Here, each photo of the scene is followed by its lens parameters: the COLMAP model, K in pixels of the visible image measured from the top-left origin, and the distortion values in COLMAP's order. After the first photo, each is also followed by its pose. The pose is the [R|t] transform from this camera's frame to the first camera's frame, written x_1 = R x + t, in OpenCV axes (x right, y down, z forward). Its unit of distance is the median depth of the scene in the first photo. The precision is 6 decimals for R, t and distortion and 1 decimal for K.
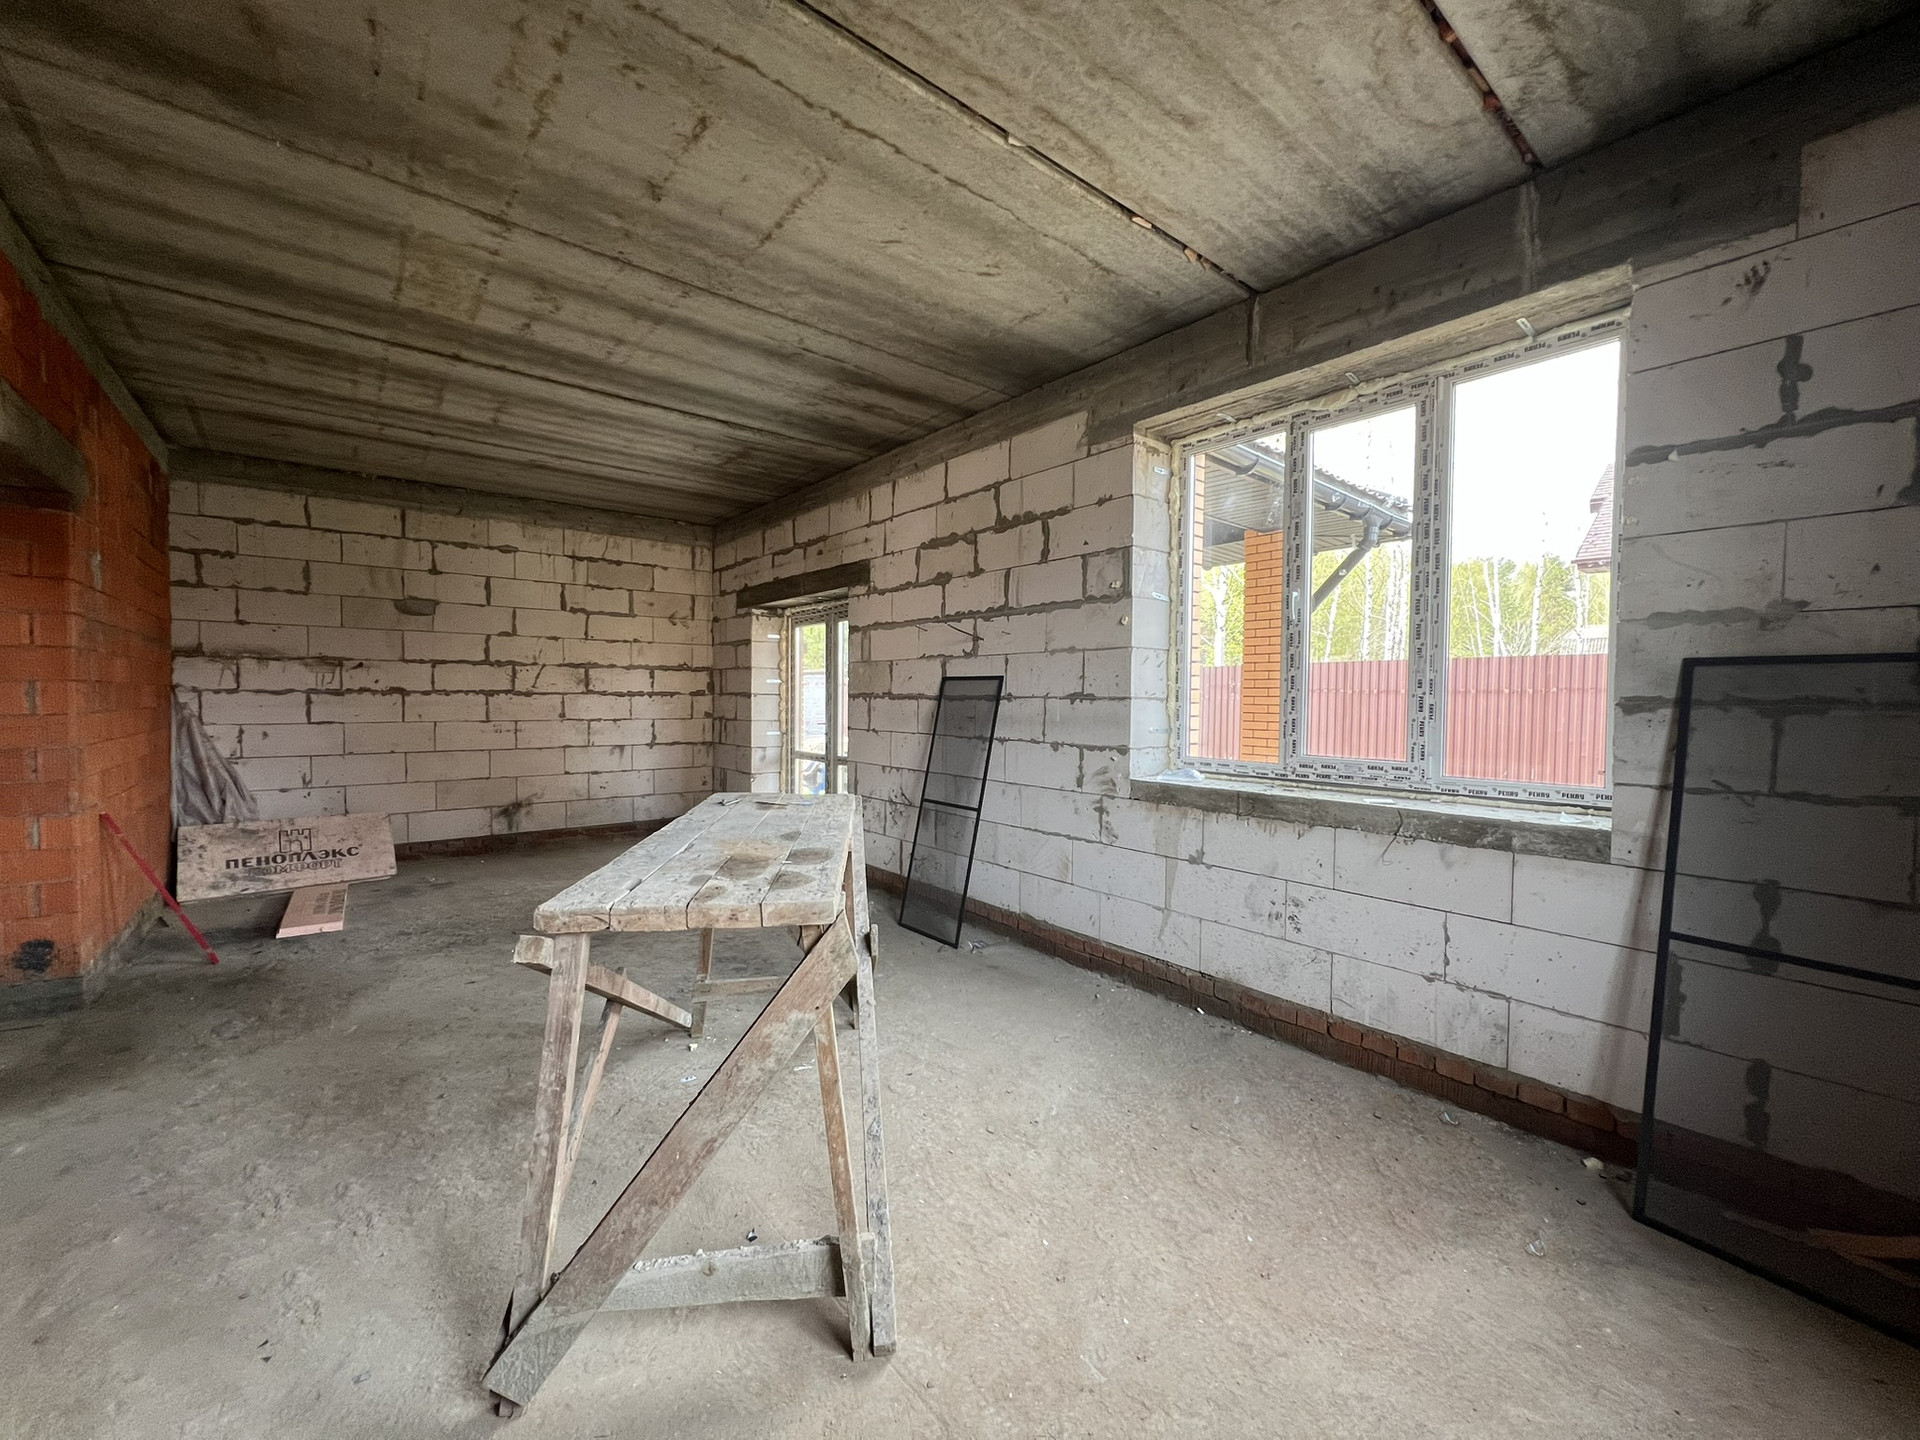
lens RADIAL K [[776.0, 0, 963.4], [0, 776.0, 721.1], [0, 0, 1]] dist [-0.000049, 0.000292]
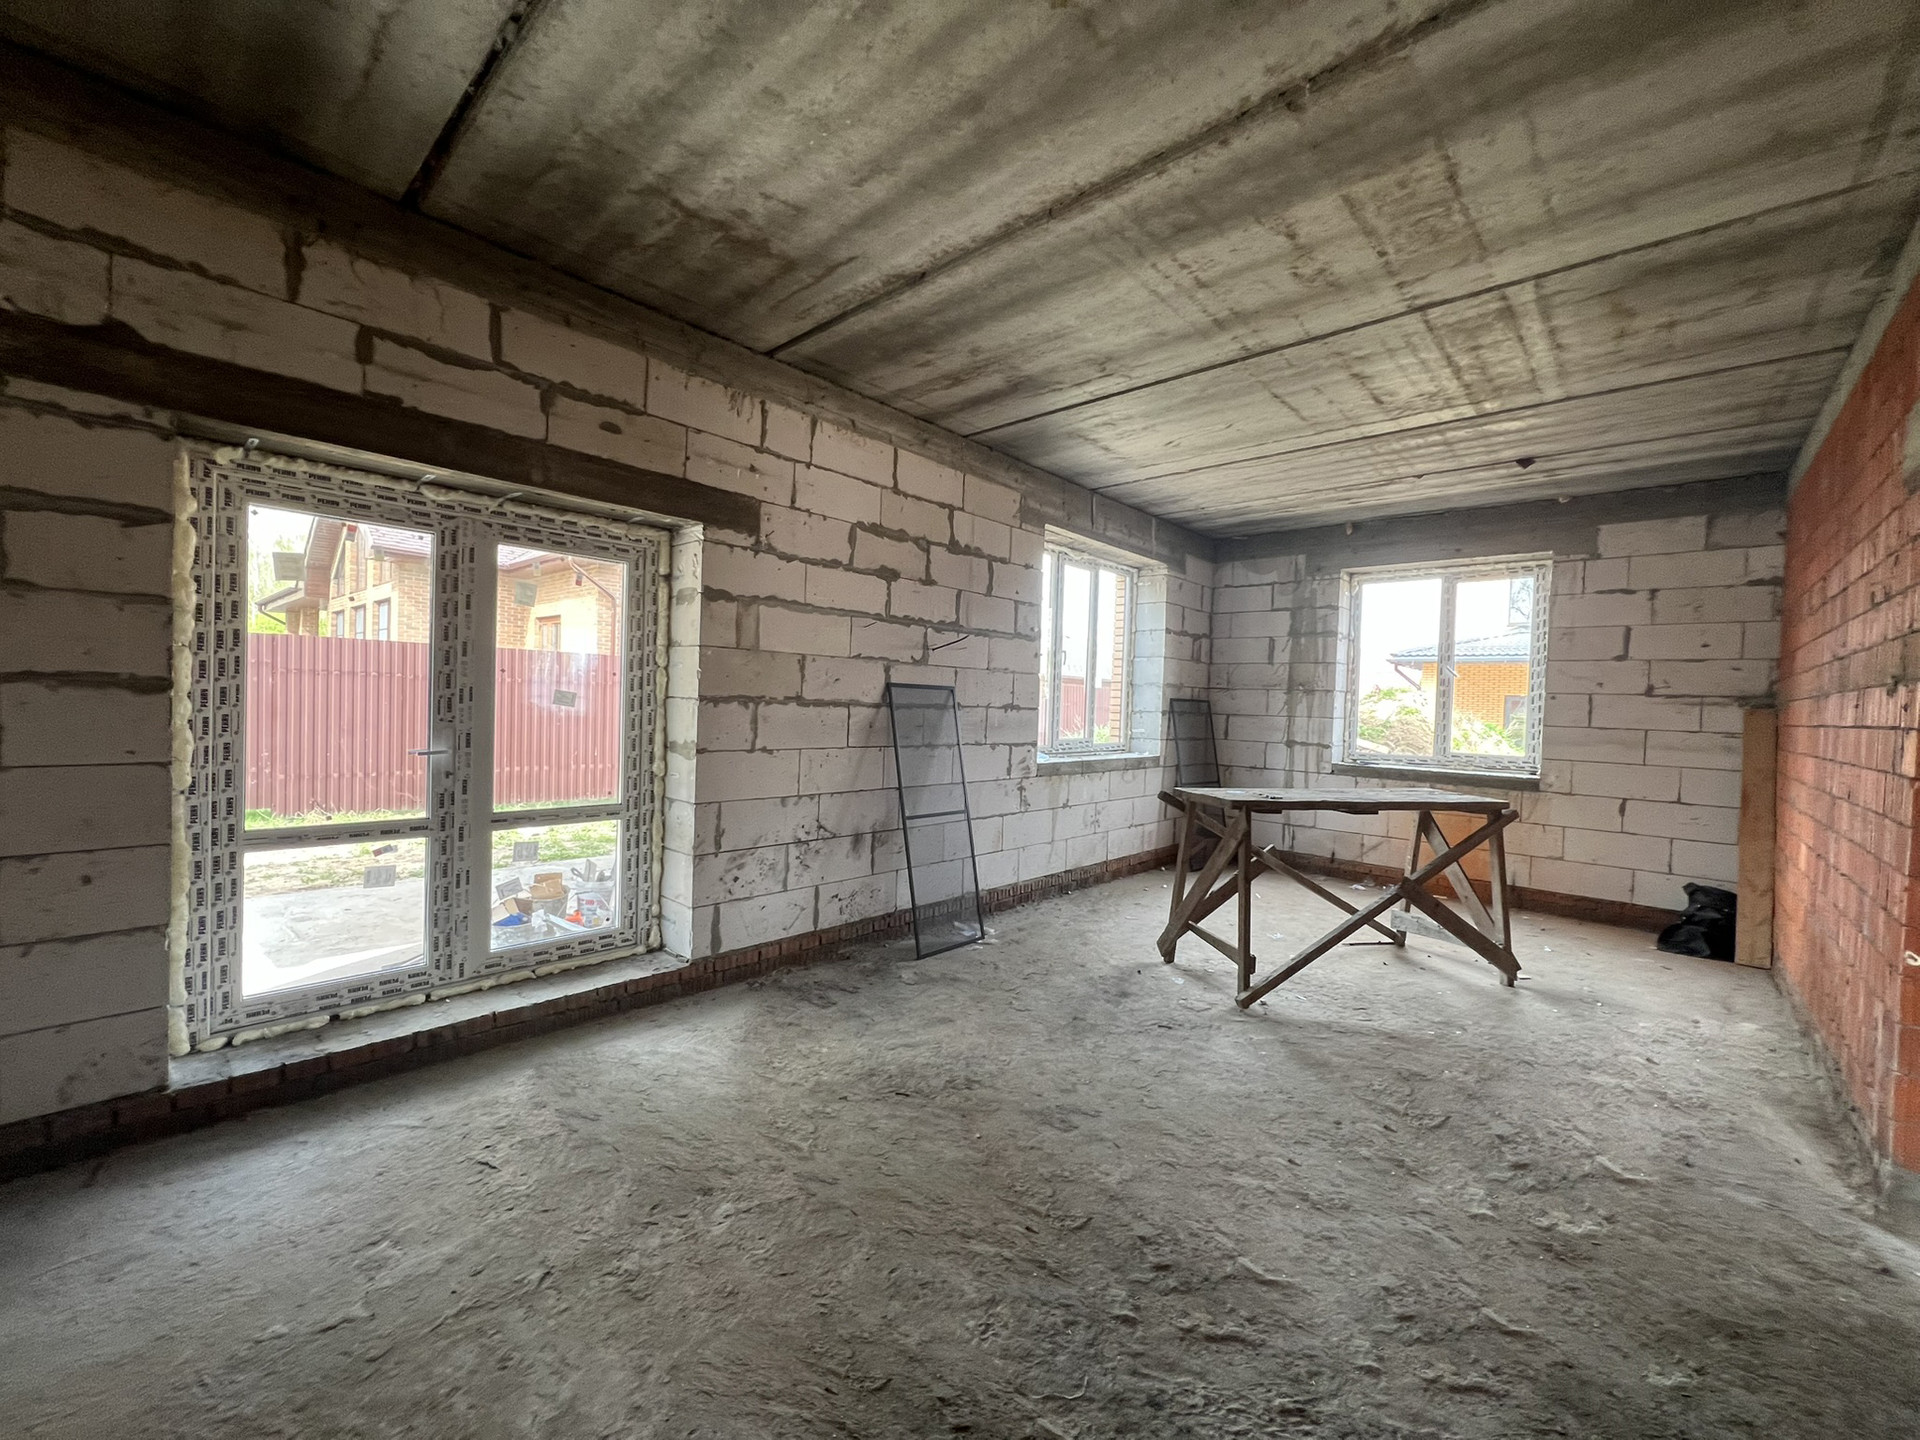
lens RADIAL K [[776.0, 0, 960.0], [0, 776.0, 721.9], [0, 0, 1]] dist [-0.000049, 0.000292]
pose [[-0.148838, -0.036621, 0.988183, -0.965348], [-0.002466, 0.999325, 0.036662, -0.045559], [-0.988858, 0.003020, -0.148828, 1.080302]]
